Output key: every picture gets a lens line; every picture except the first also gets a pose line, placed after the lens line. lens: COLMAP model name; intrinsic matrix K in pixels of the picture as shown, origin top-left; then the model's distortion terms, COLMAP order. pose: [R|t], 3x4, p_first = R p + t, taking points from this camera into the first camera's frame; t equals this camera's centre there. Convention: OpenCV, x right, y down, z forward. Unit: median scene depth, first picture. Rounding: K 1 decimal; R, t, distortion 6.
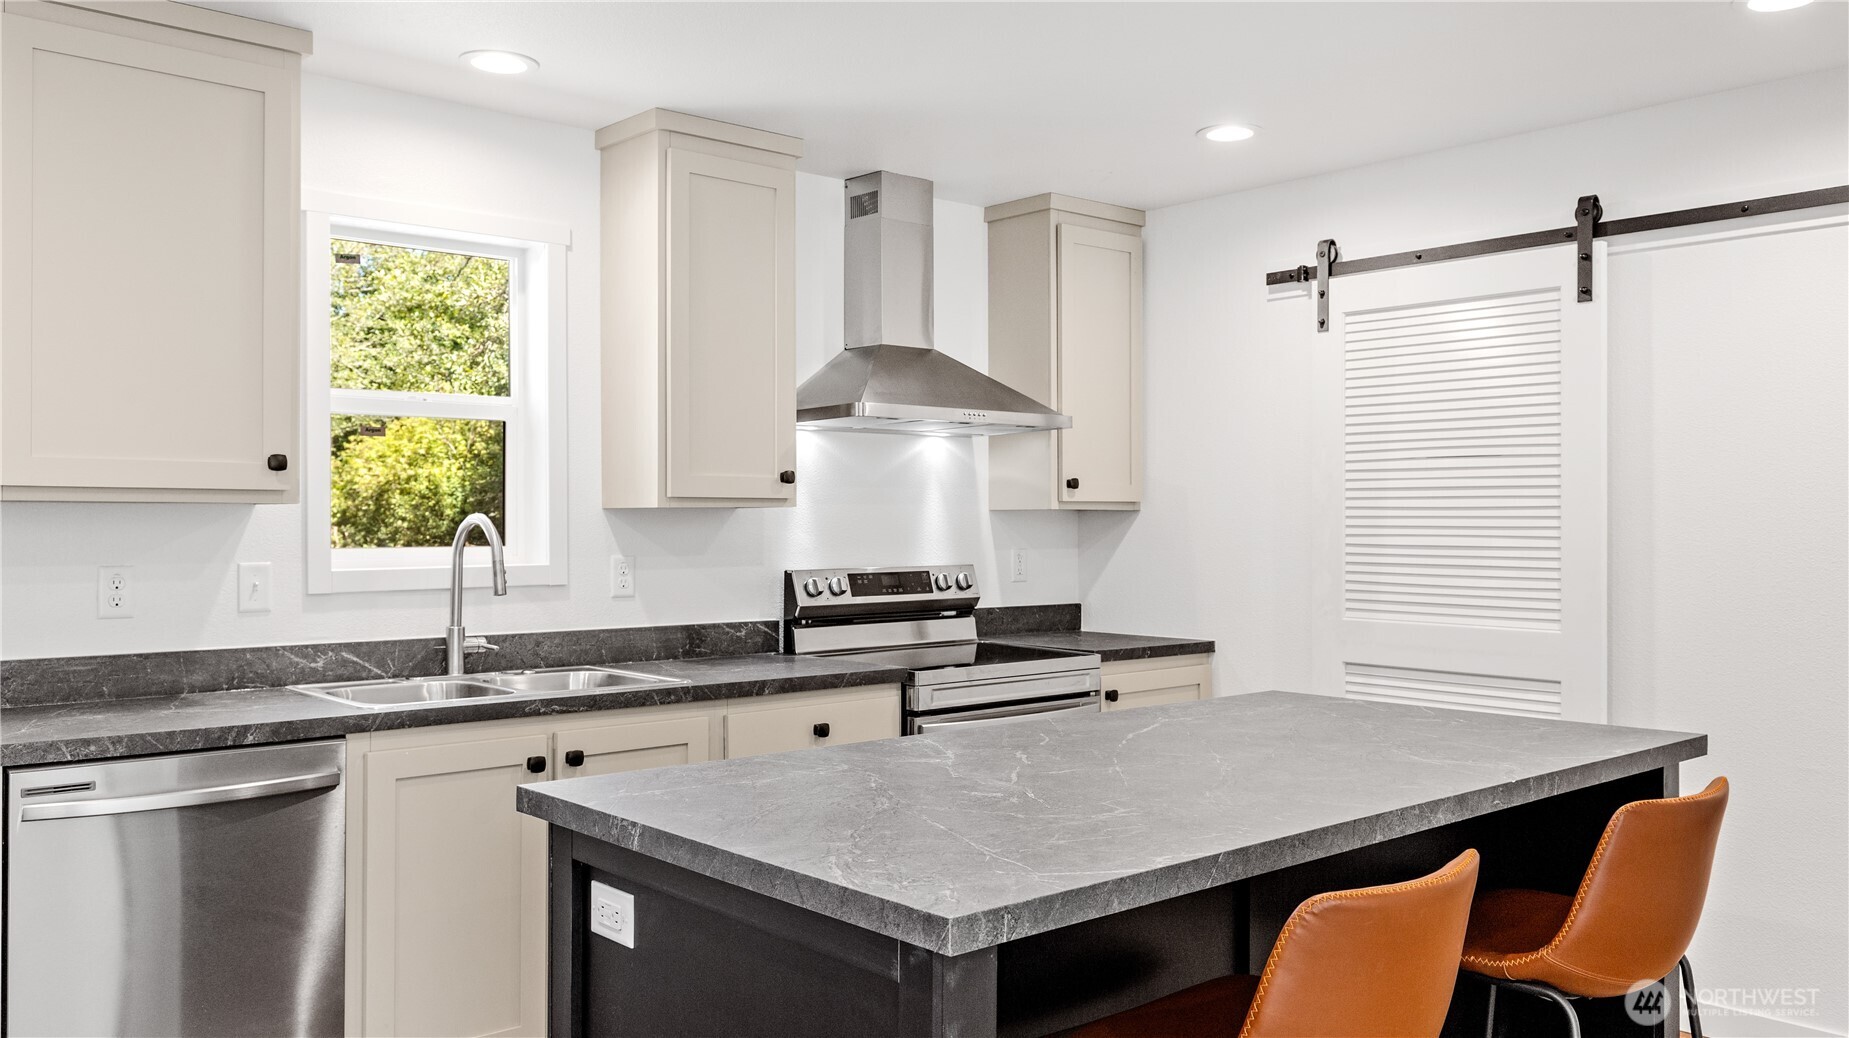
lens RADIAL K [[1453.3, 0, 929.6], [0, 1453.3, 510.8], [0, 0, 1]] dist [0.004280, 0.004374]
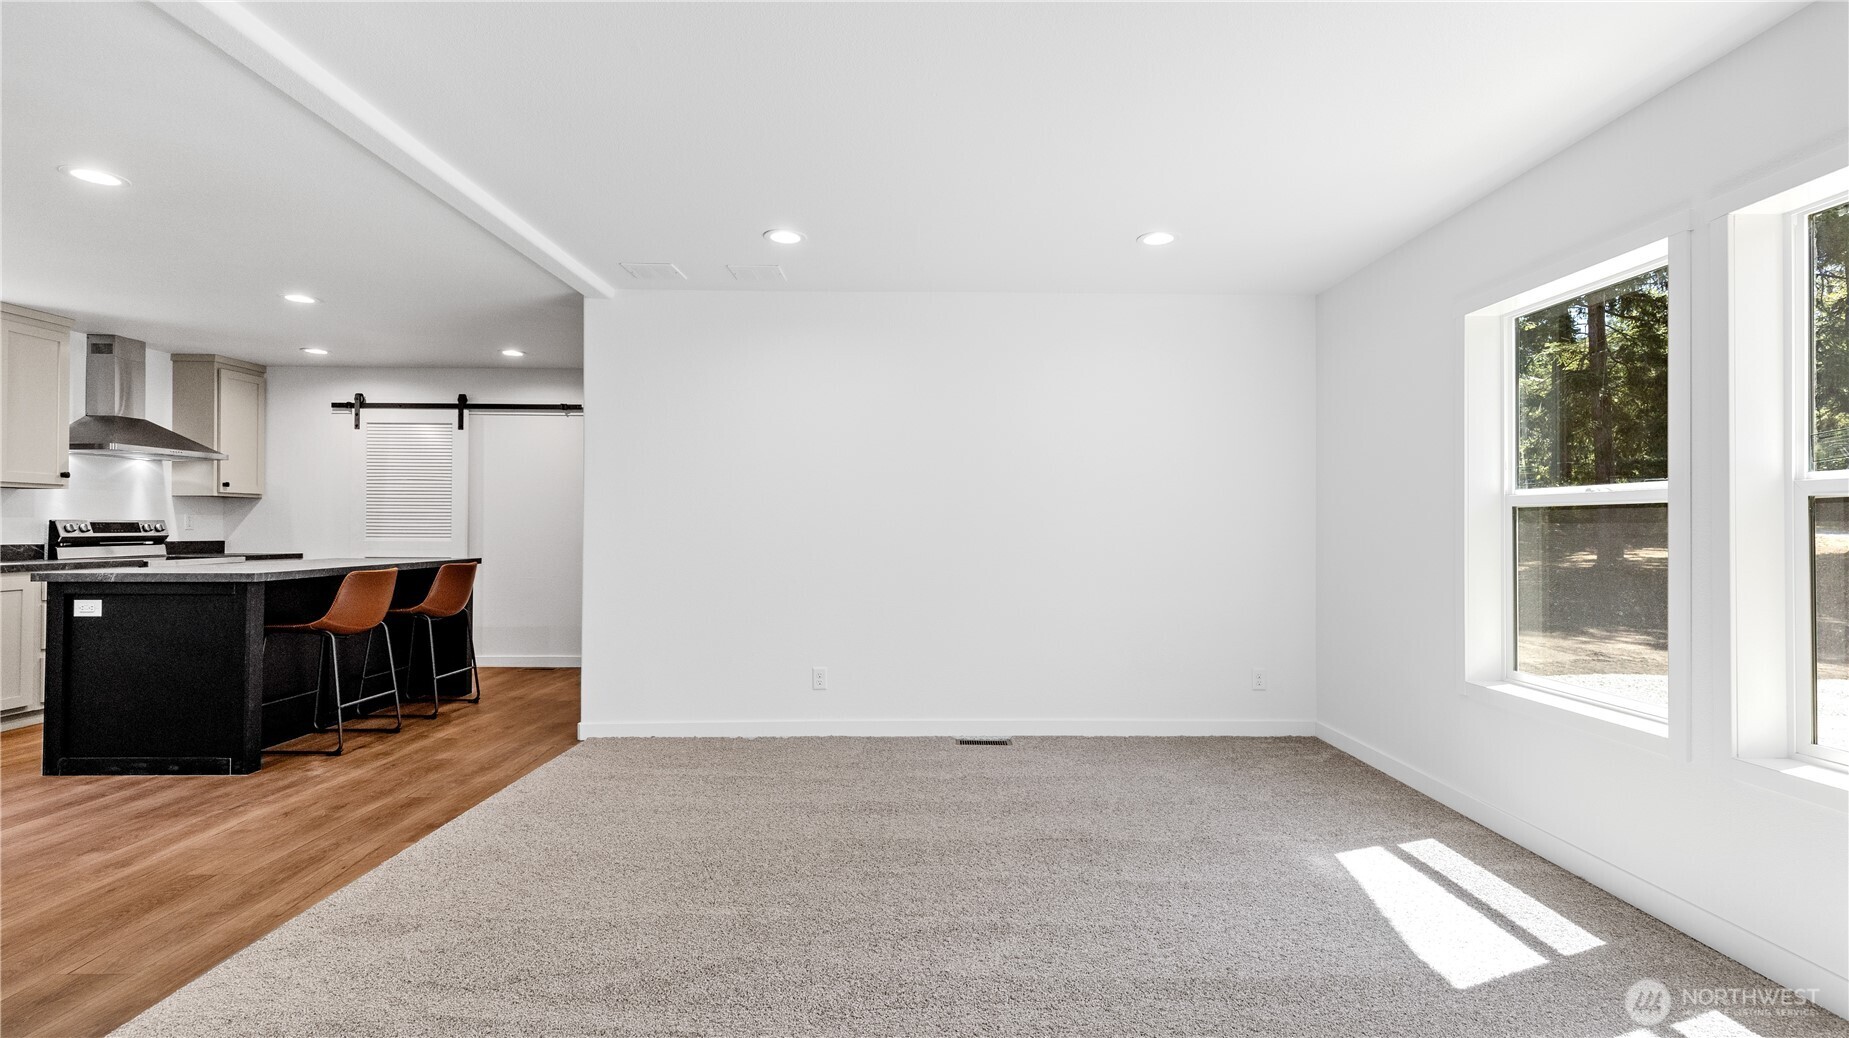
lens RADIAL K [[842.8, 0, 930.2], [0, 842.8, 523.5], [0, 0, 1]] dist [0.016180, 0.000329]
pose [[0.655877, 0.005920, 0.754844, -0.216562], [-0.007931, 0.999968, -0.000951, 0.040596], [-0.754826, -0.005363, 0.655903, -0.822175]]
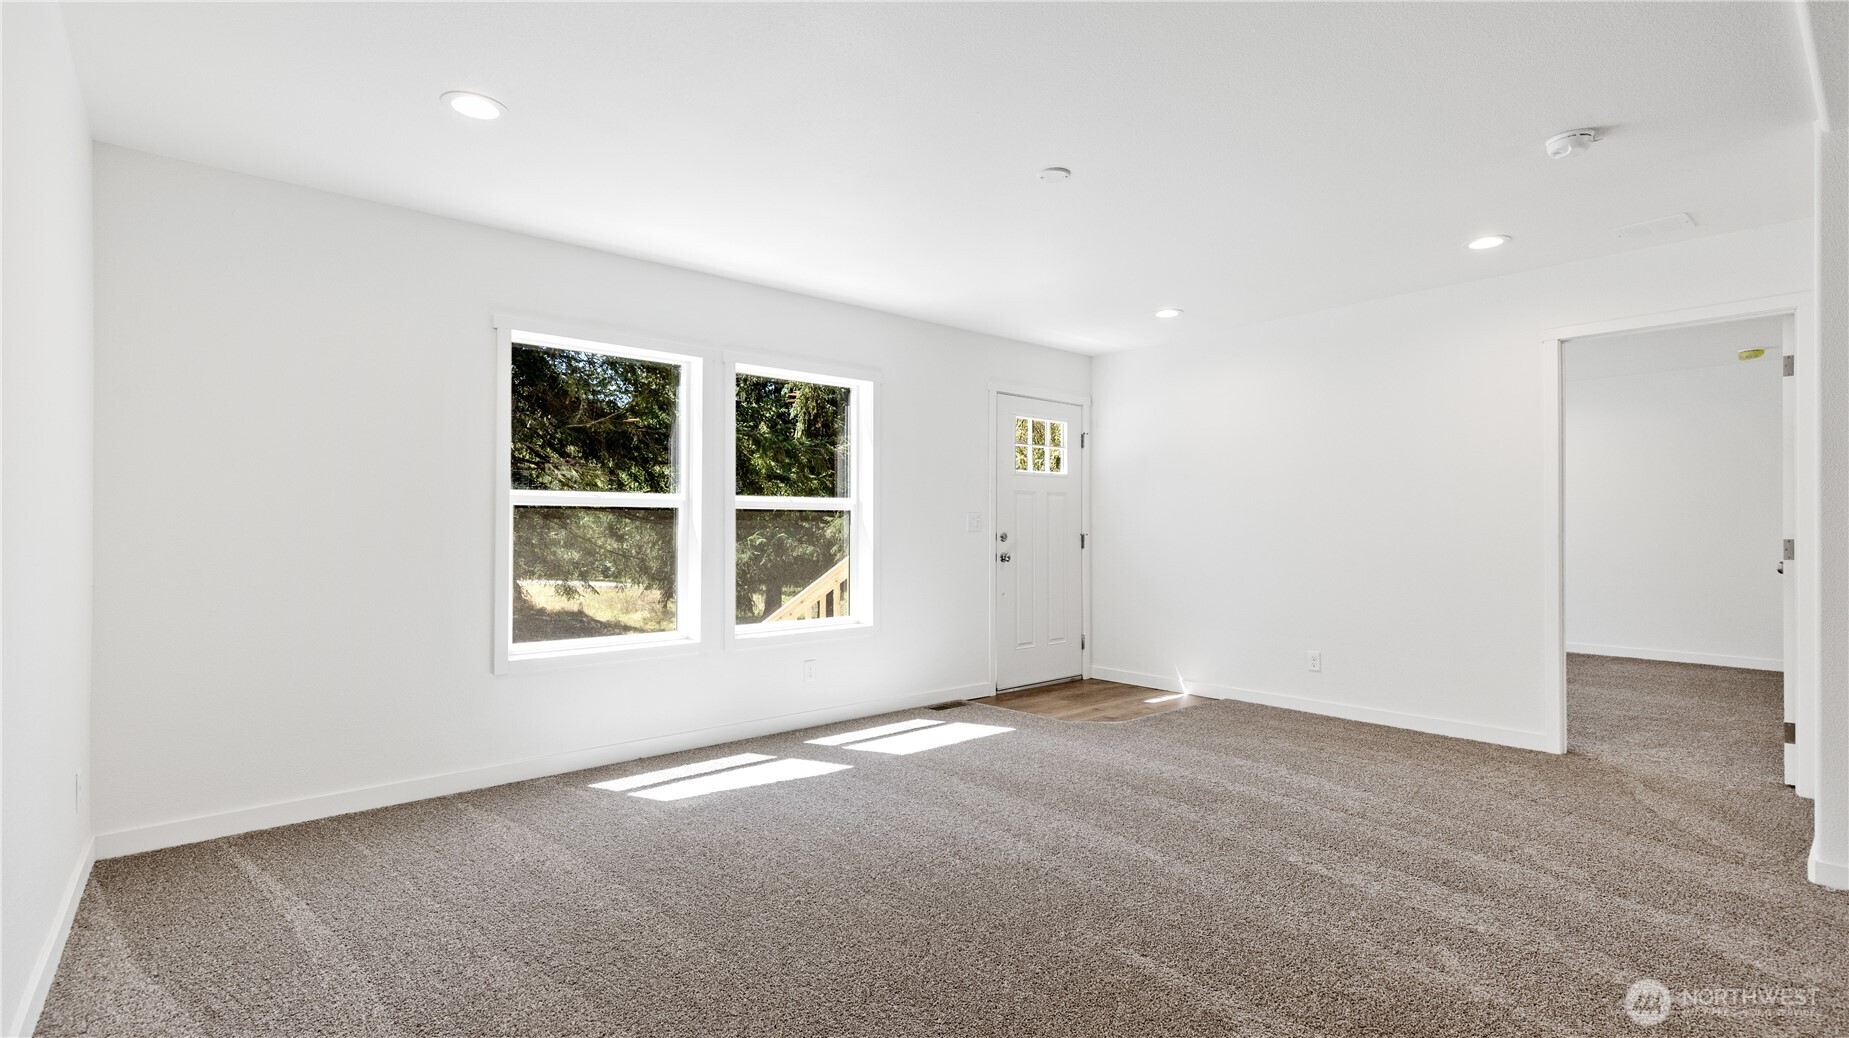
lens RADIAL K [[832.2, 0, 953.6], [0, 832.2, 524.2], [0, 0, 1]] dist [0.000877, 0.000172]
pose [[-0.999940, 0.001248, -0.010884, 0.255360], [0.001276, 0.999996, -0.002574, 0.043224], [0.010881, -0.002587, -0.999937, 0.181333]]
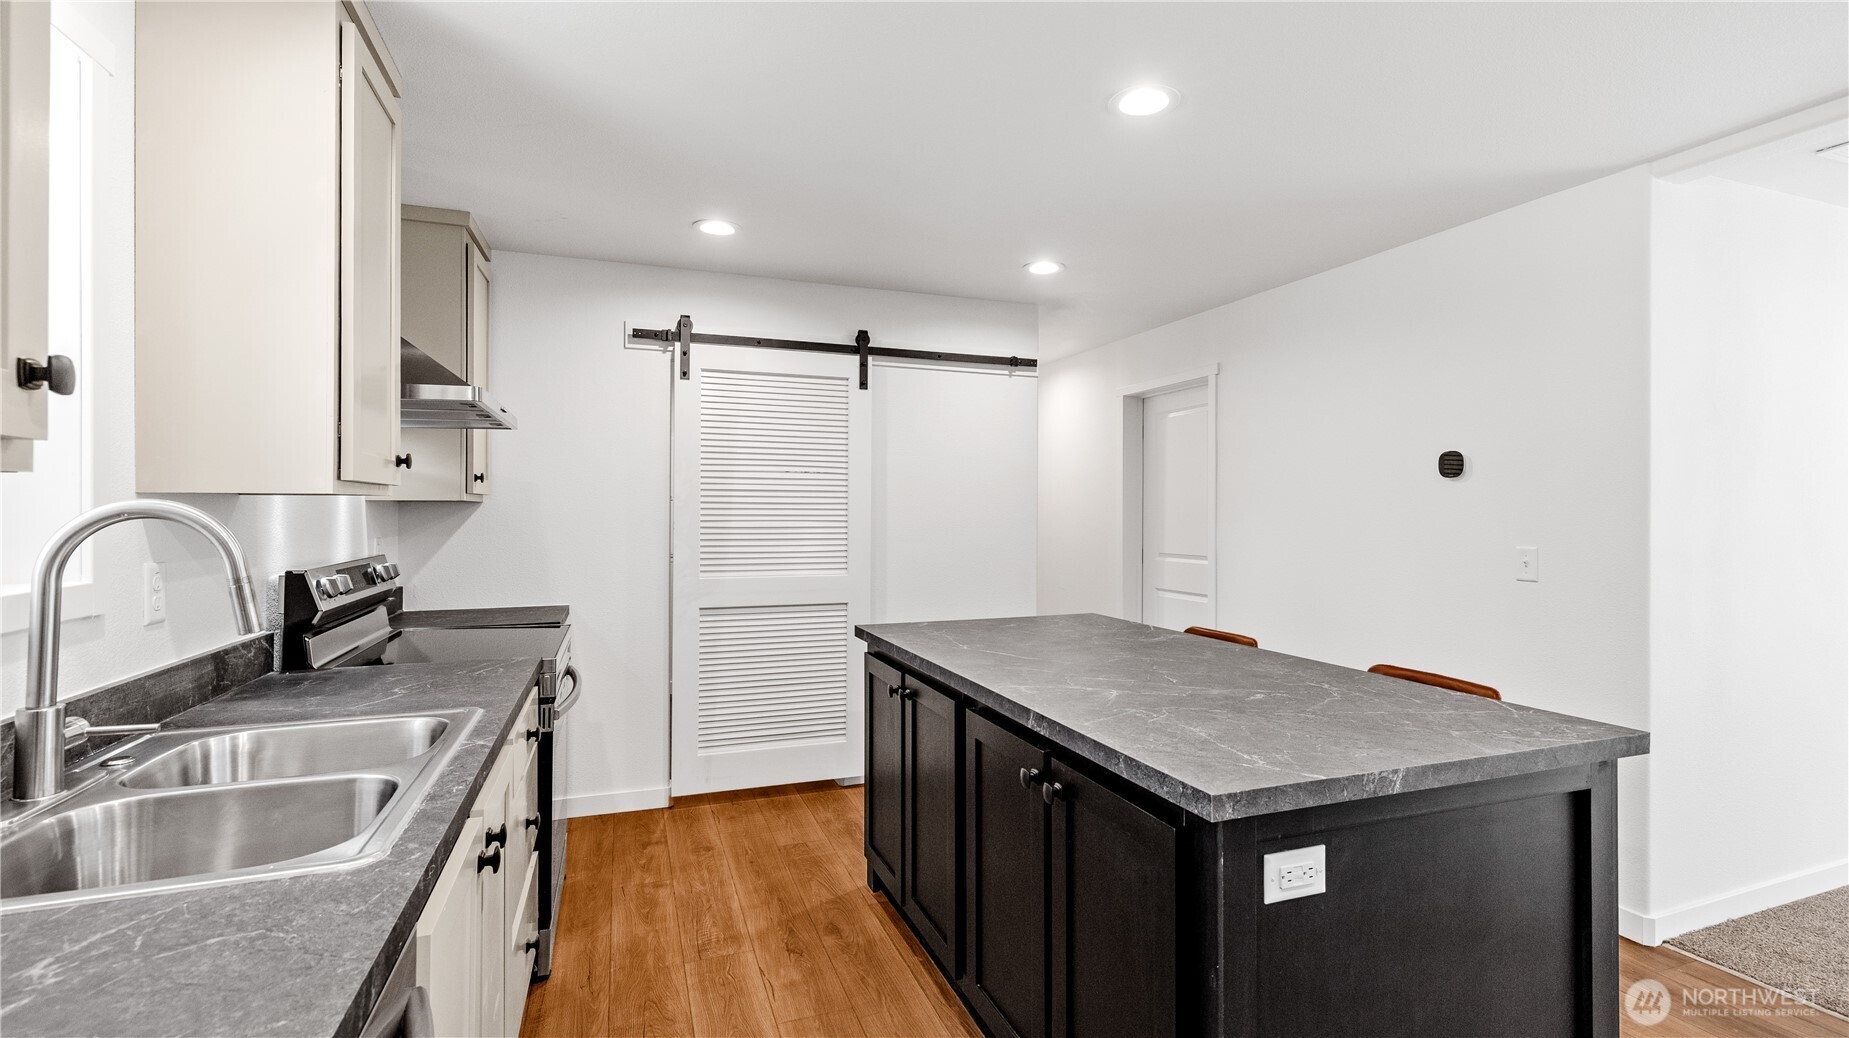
lens RADIAL K [[837.8, 0, 937.4], [0, 837.8, 511.4], [0, 0, 1]] dist [0.003175, -0.000163]
pose [[0.346523, -0.000041, 0.938041, -0.459127], [-0.008313, 0.999961, 0.003115, 0.002463], [-0.938005, -0.008877, 0.346509, 0.526303]]
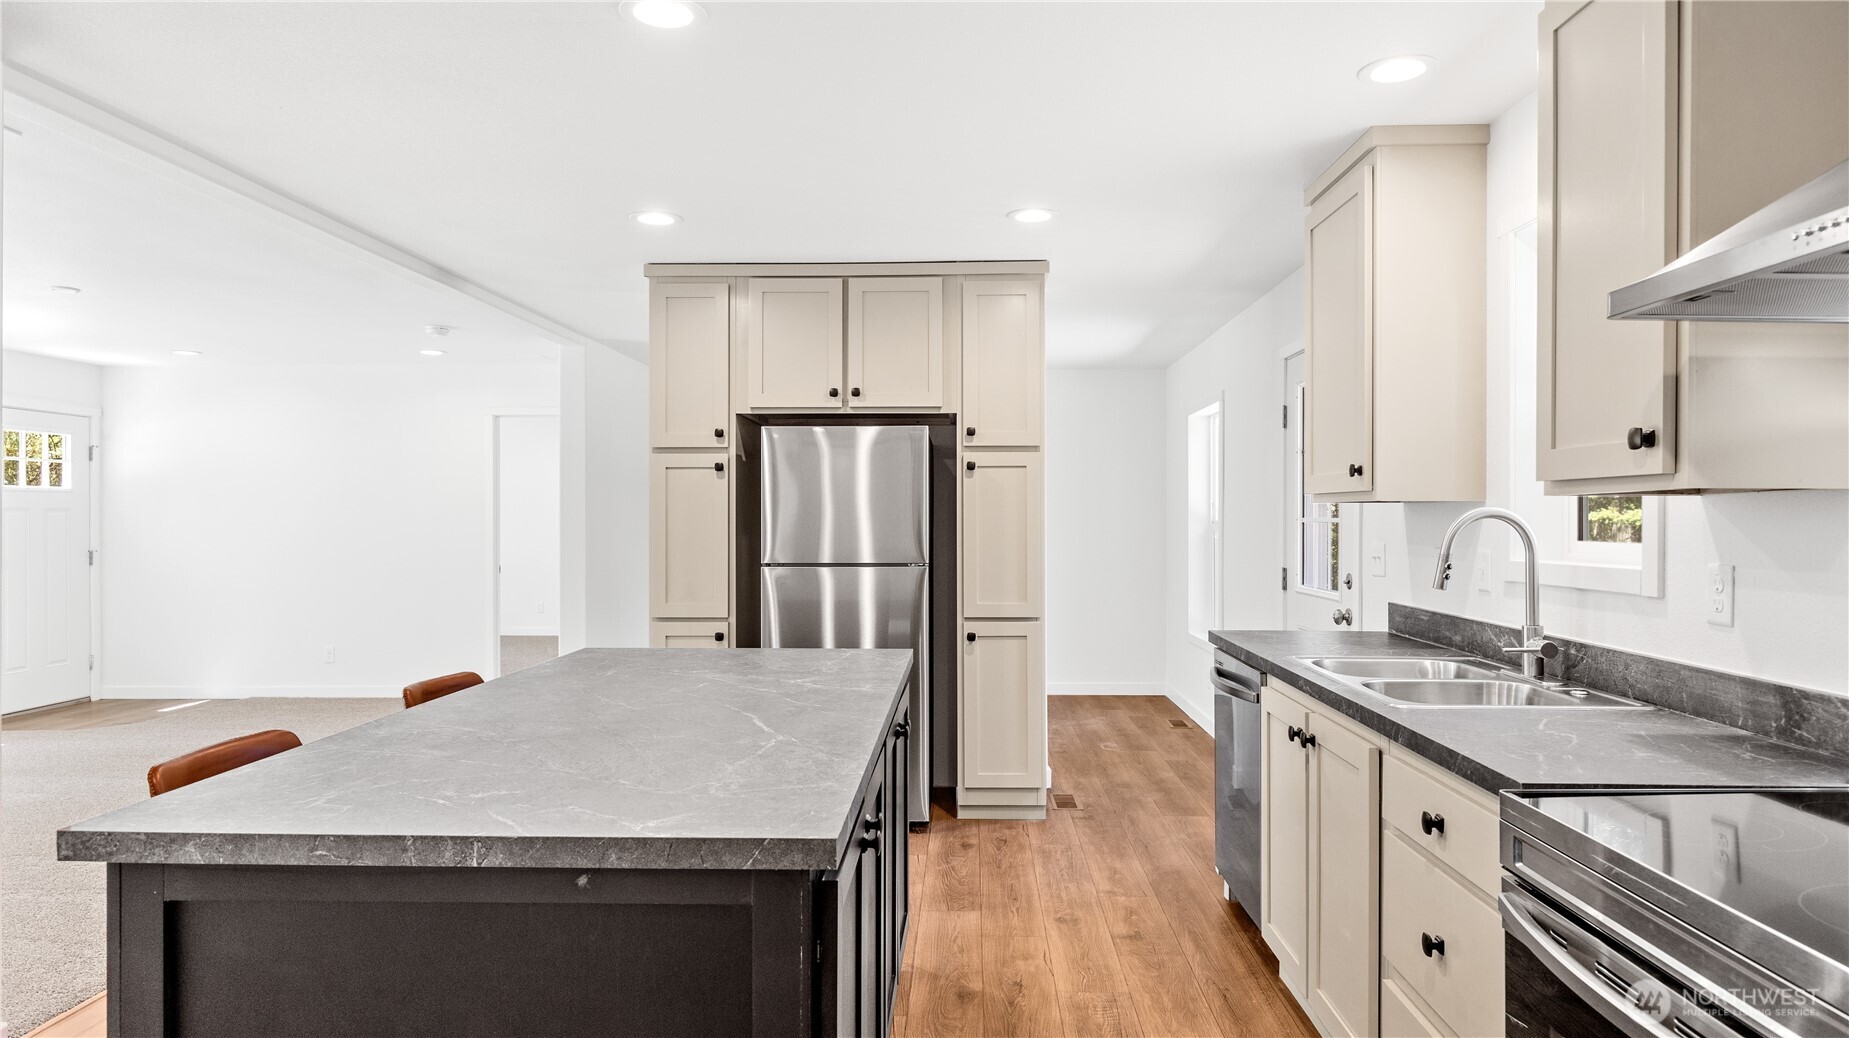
lens RADIAL K [[1108.9, 0, 933.8], [0, 1108.9, 516.7], [0, 0, 1]] dist [0.000722, -0.001301]
pose [[-0.681175, -0.000703, -0.732120, 0.423970], [0.003173, 0.999987, -0.003913, 0.009589], [0.732114, -0.004988, -0.681164, 1.093919]]
